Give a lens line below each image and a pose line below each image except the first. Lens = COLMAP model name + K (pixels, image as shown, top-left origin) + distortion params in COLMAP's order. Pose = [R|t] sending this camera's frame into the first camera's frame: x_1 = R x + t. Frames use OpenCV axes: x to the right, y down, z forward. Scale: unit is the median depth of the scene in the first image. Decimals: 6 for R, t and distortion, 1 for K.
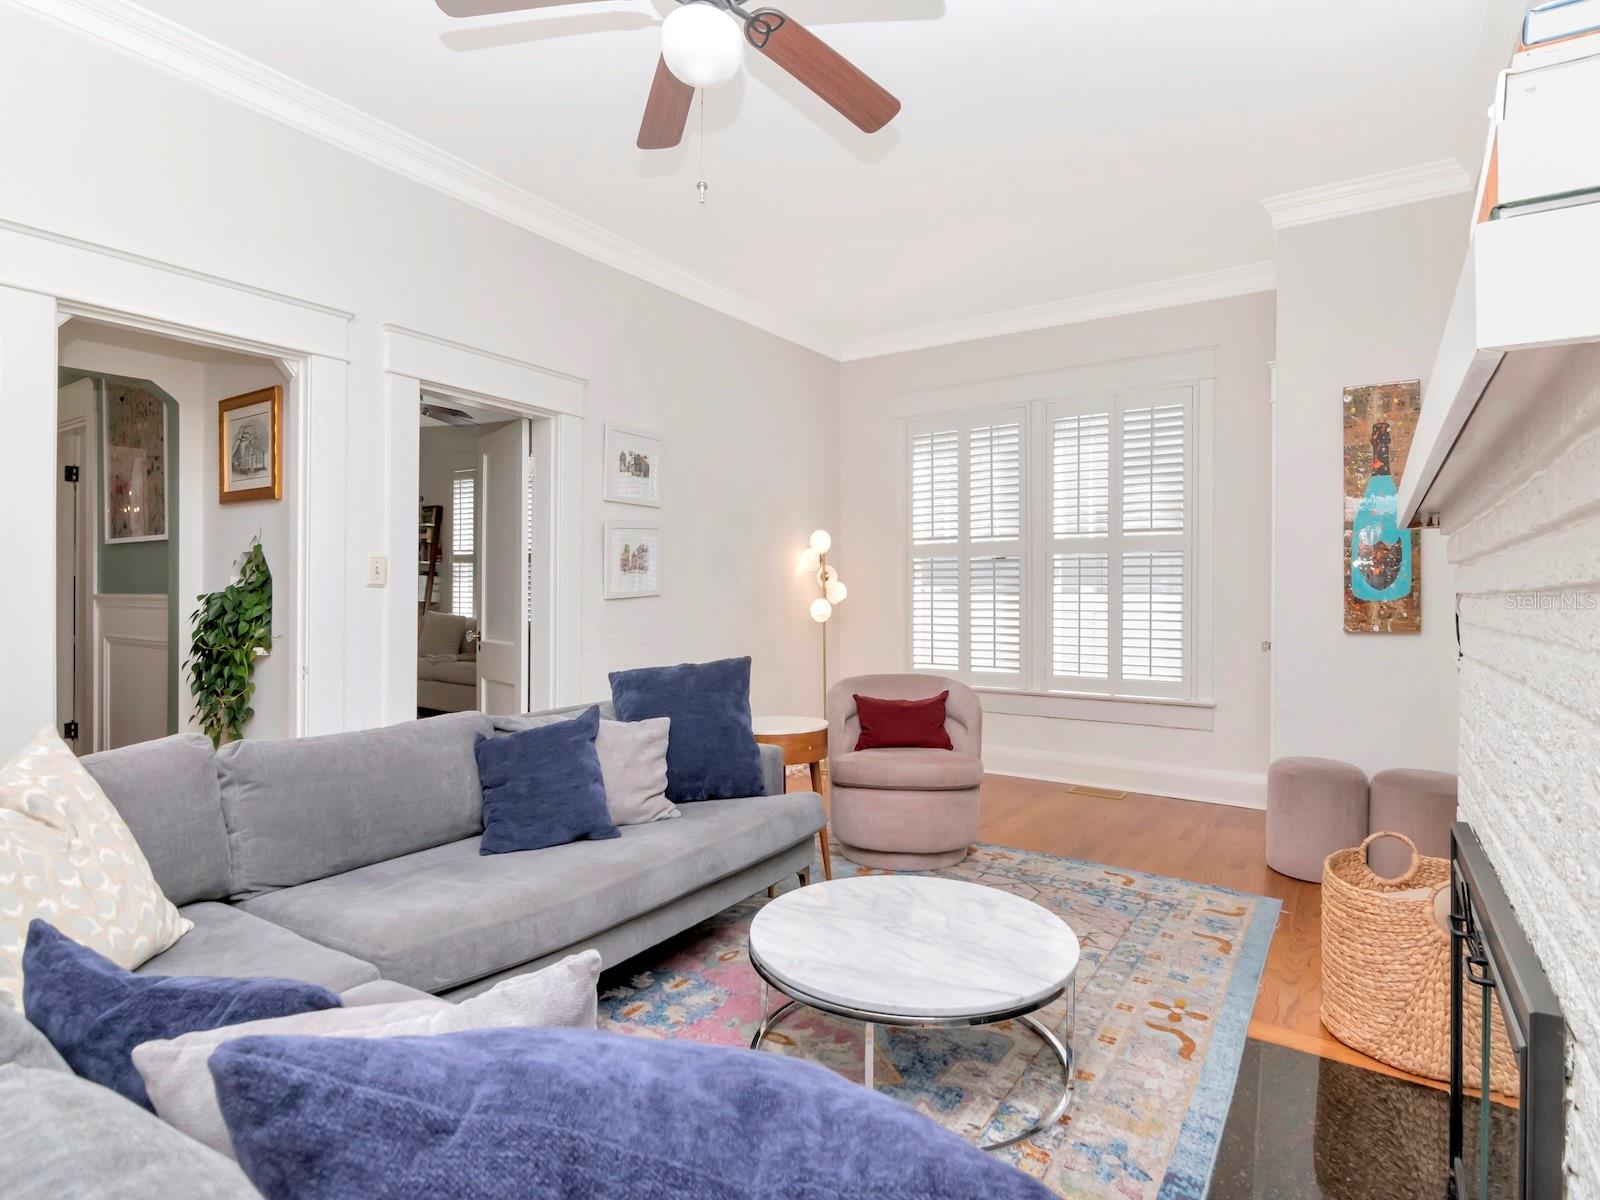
lens RADIAL K [[844.1, 0, 810.6], [0, 844.1, 596.6], [0, 0, 1]] dist [-0.001628, -0.000692]
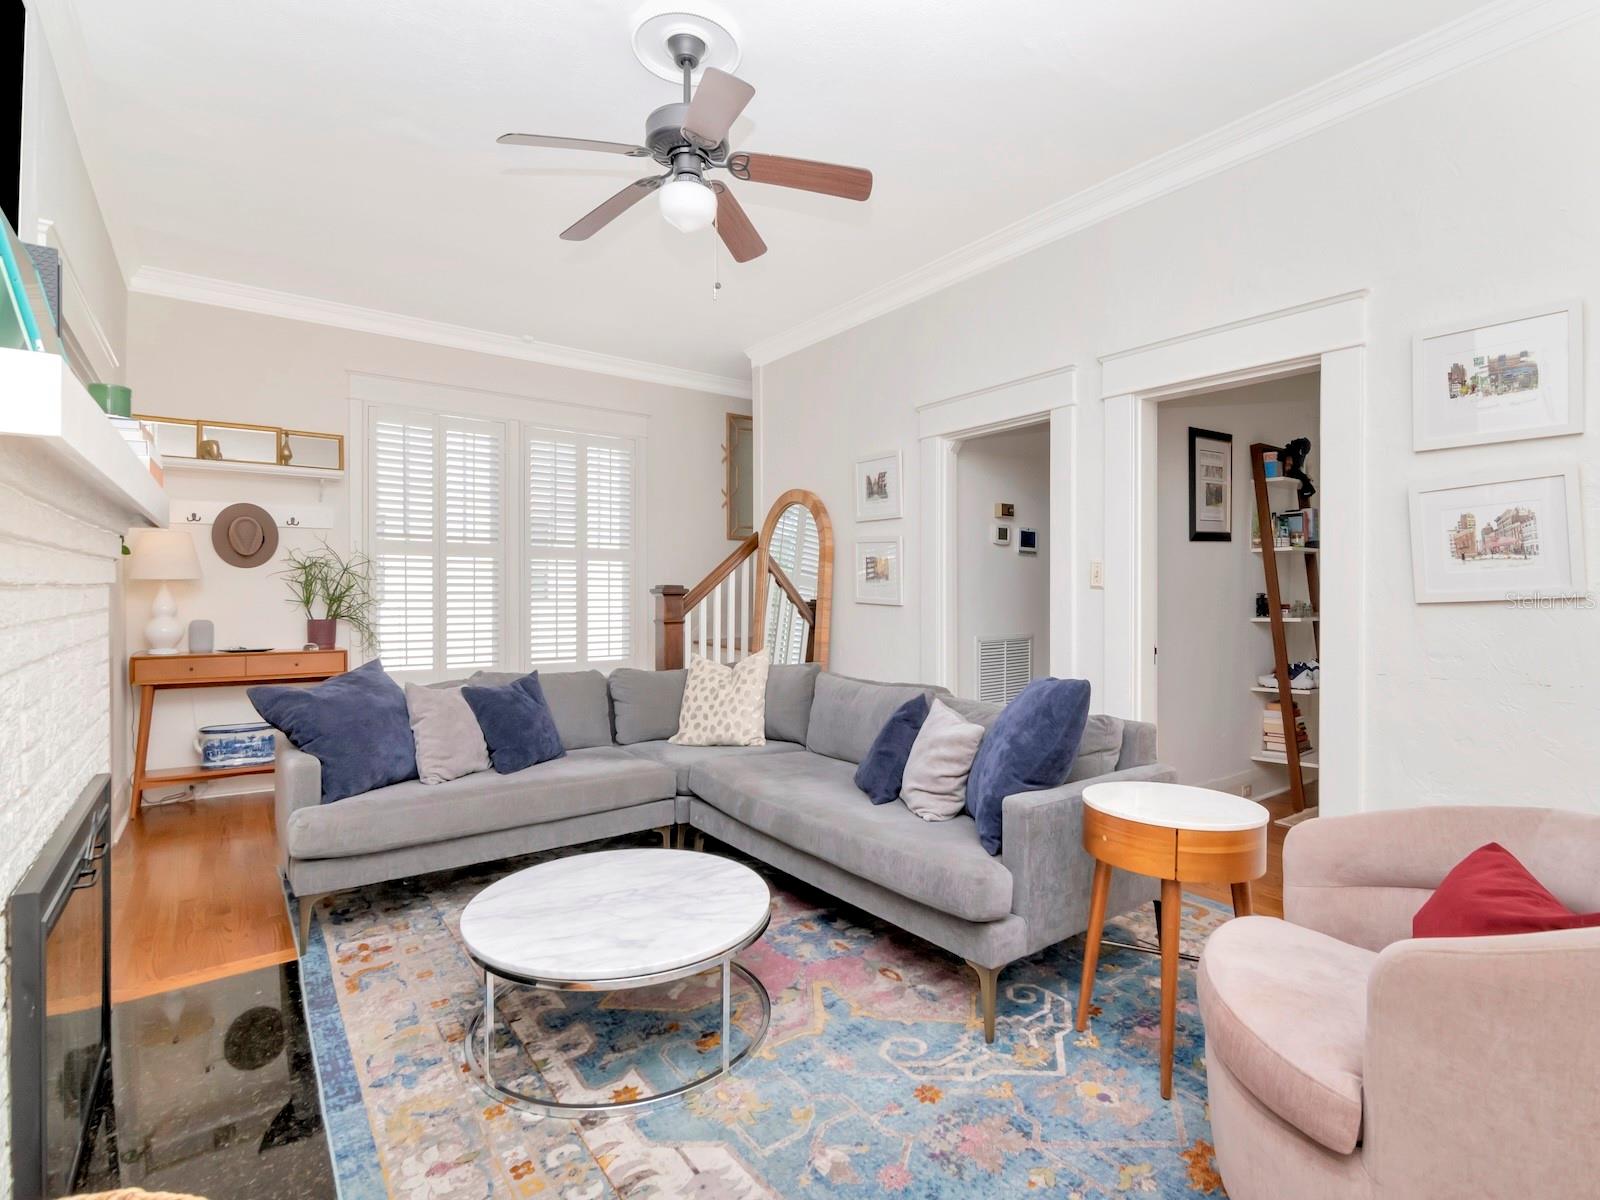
lens RADIAL K [[780.6, 0, 806.7], [0, 780.6, 593.7], [0, 0, 1]] dist [-0.011802, -0.001612]
pose [[-0.348094, -0.007309, -0.937431, 0.834592], [-0.012954, 0.999912, -0.002986, 0.005870], [0.937370, 0.011105, -0.348158, 1.341798]]
